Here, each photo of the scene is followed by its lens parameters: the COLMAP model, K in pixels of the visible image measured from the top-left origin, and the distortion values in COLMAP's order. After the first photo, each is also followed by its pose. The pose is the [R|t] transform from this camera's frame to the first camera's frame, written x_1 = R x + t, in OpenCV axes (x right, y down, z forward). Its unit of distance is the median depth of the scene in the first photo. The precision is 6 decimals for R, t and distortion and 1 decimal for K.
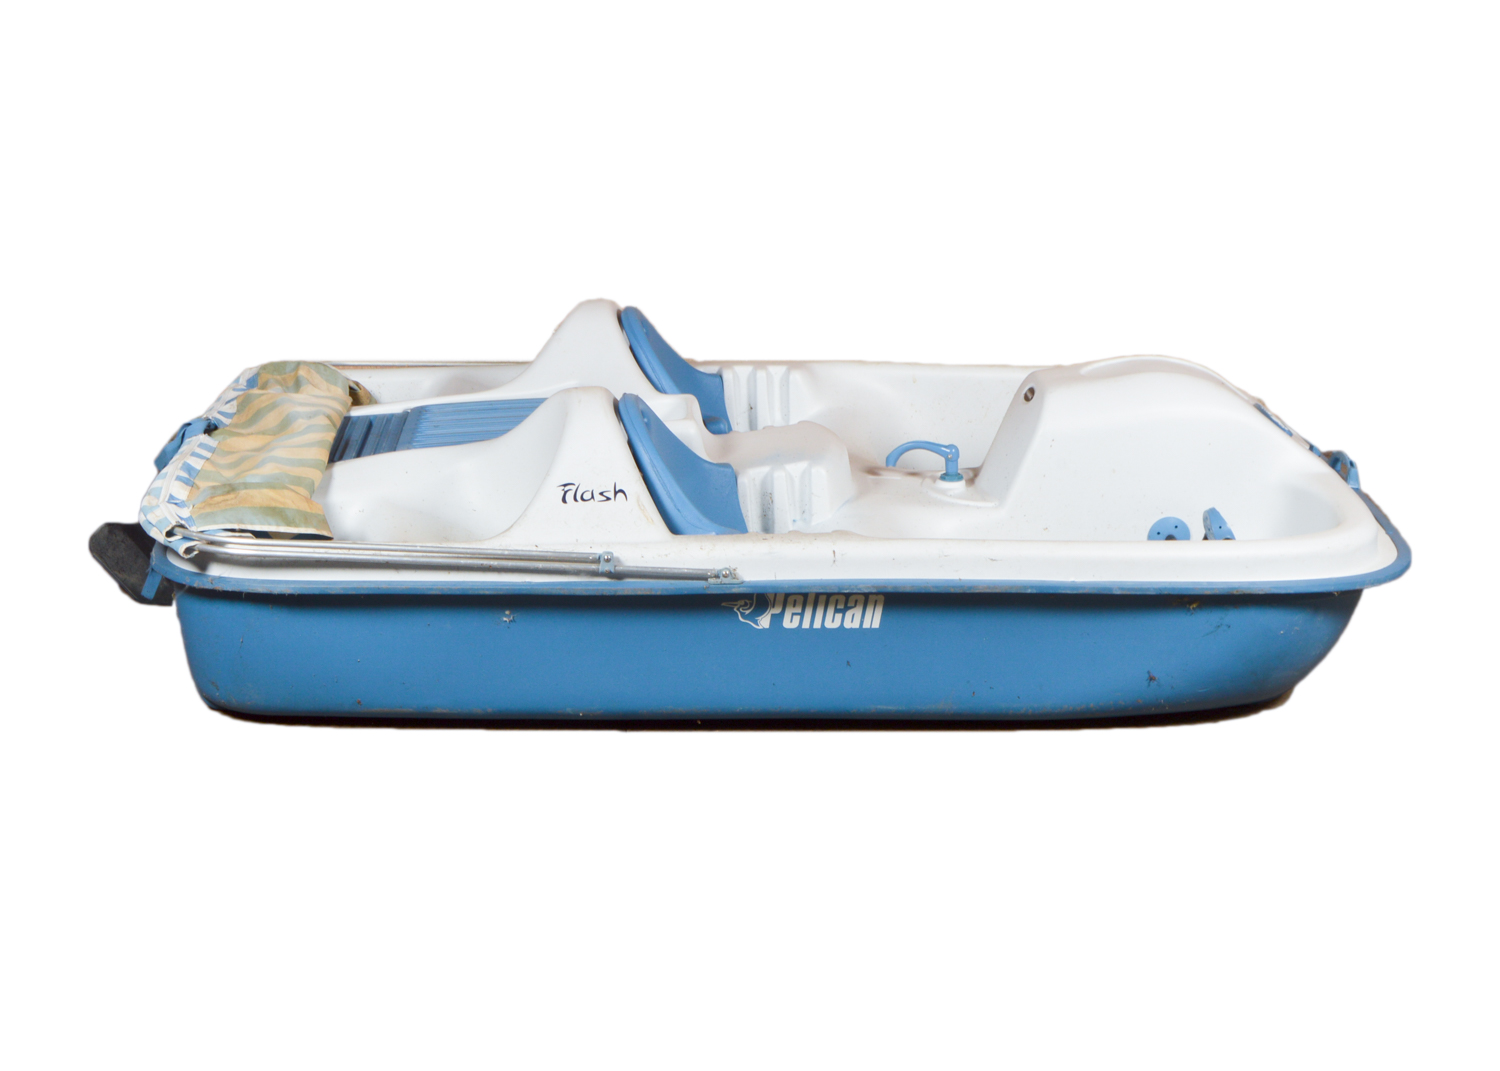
lens RADIAL K [[2584.8, 0, 747.9], [0, 2584.8, 535.8], [0, 0, 1]] dist [0.016325, 0.000000]
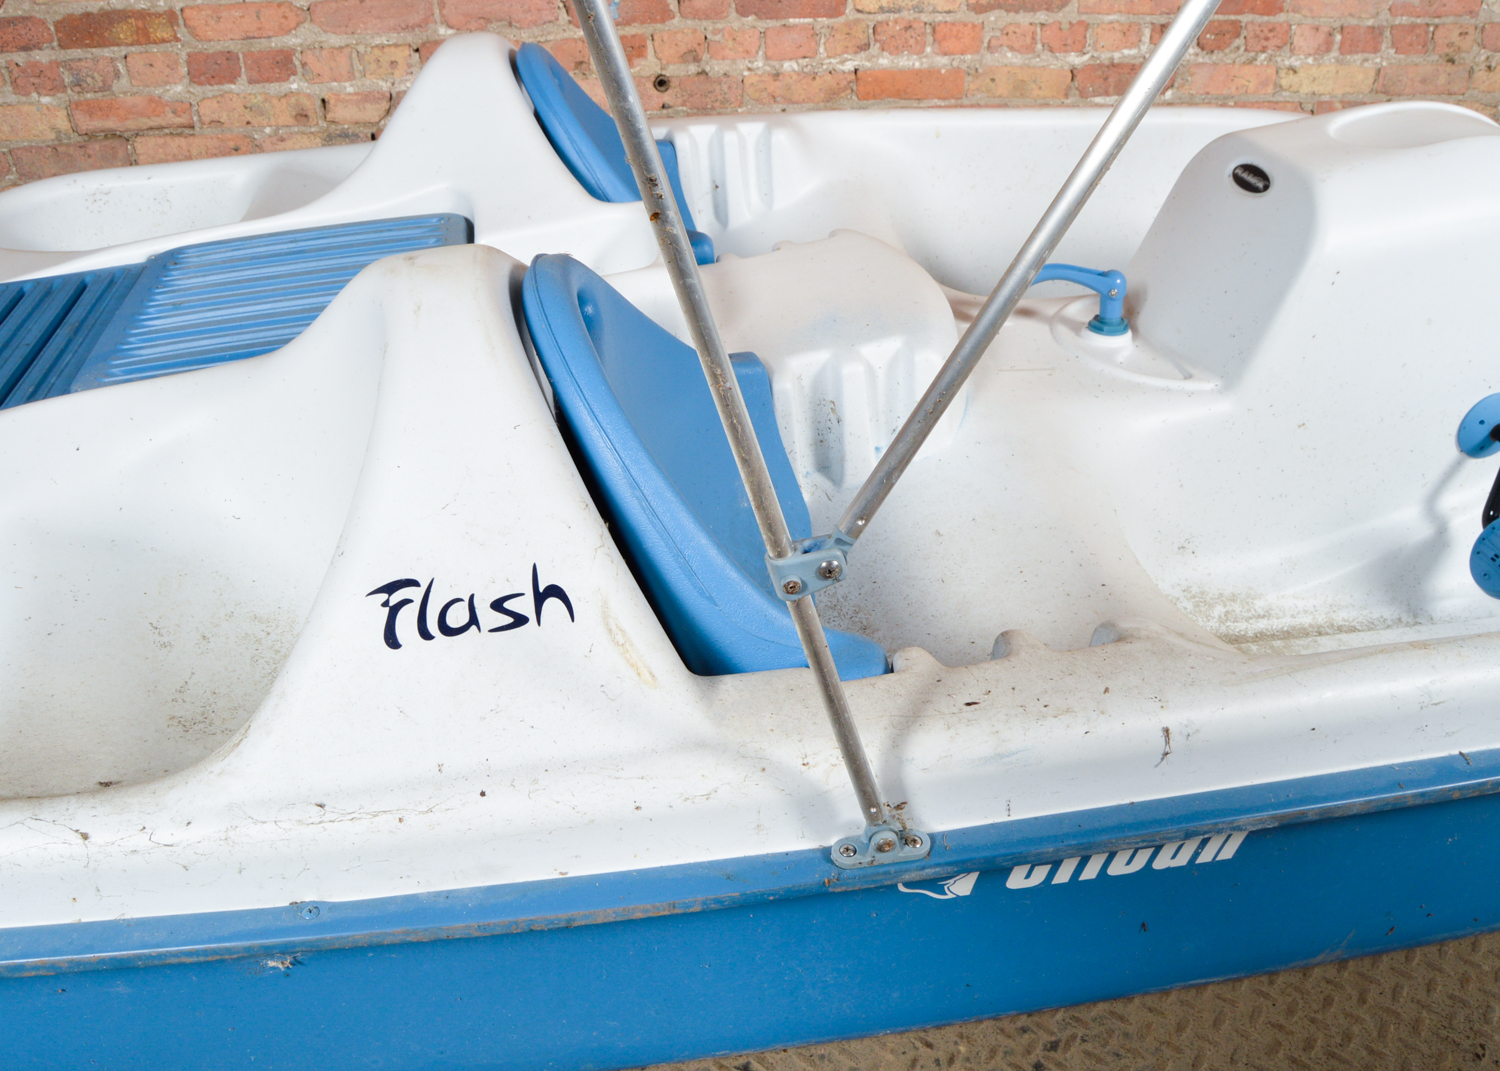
lens RADIAL K [[1266.3, 0, 760.5], [0, 1266.3, 531.4], [0, 0, 1]] dist [-0.089042, 0.037884]
pose [[0.991324, -0.082062, 0.102681, -0.037833], [0.049991, 0.957852, 0.282878, -0.071379], [-0.121567, -0.275291, 0.953644, 0.826976]]
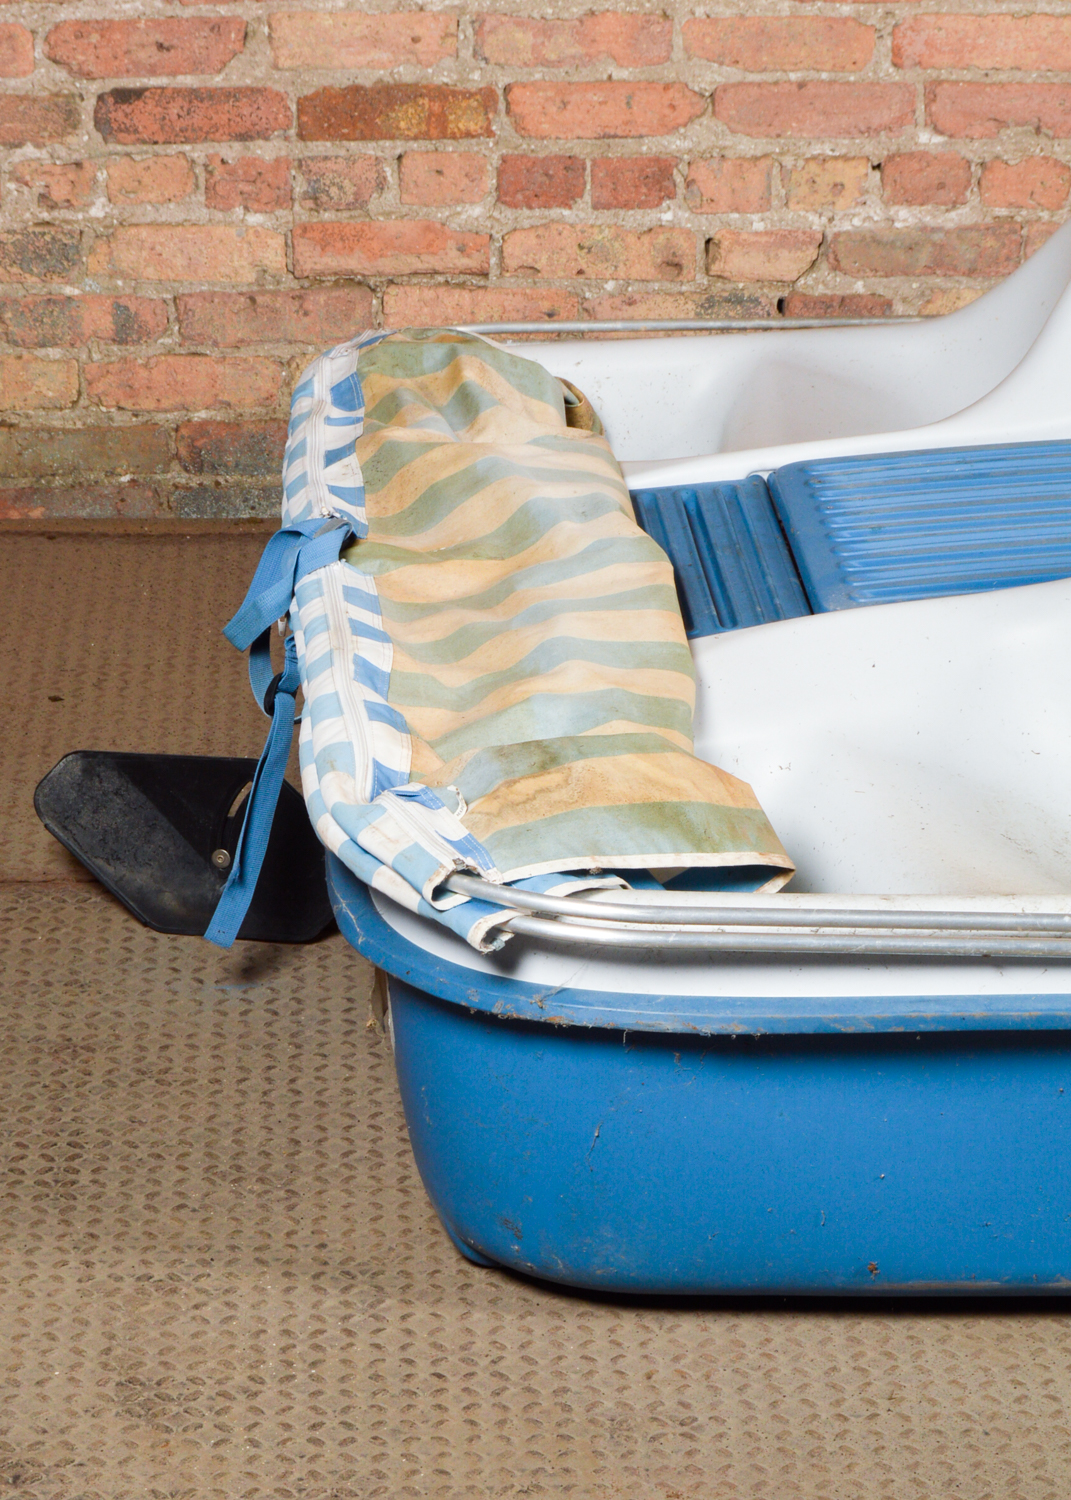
lens RADIAL K [[4410.0, 0, 535.3], [0, 4410.0, 749.9], [0, 0, 1]] dist [0.014044, 0.000000]
pose [[0.999555, -0.020413, 0.021750, -0.217289], [0.018216, 0.995135, 0.096817, -0.087205], [-0.023621, -0.096378, 0.995065, 0.305879]]
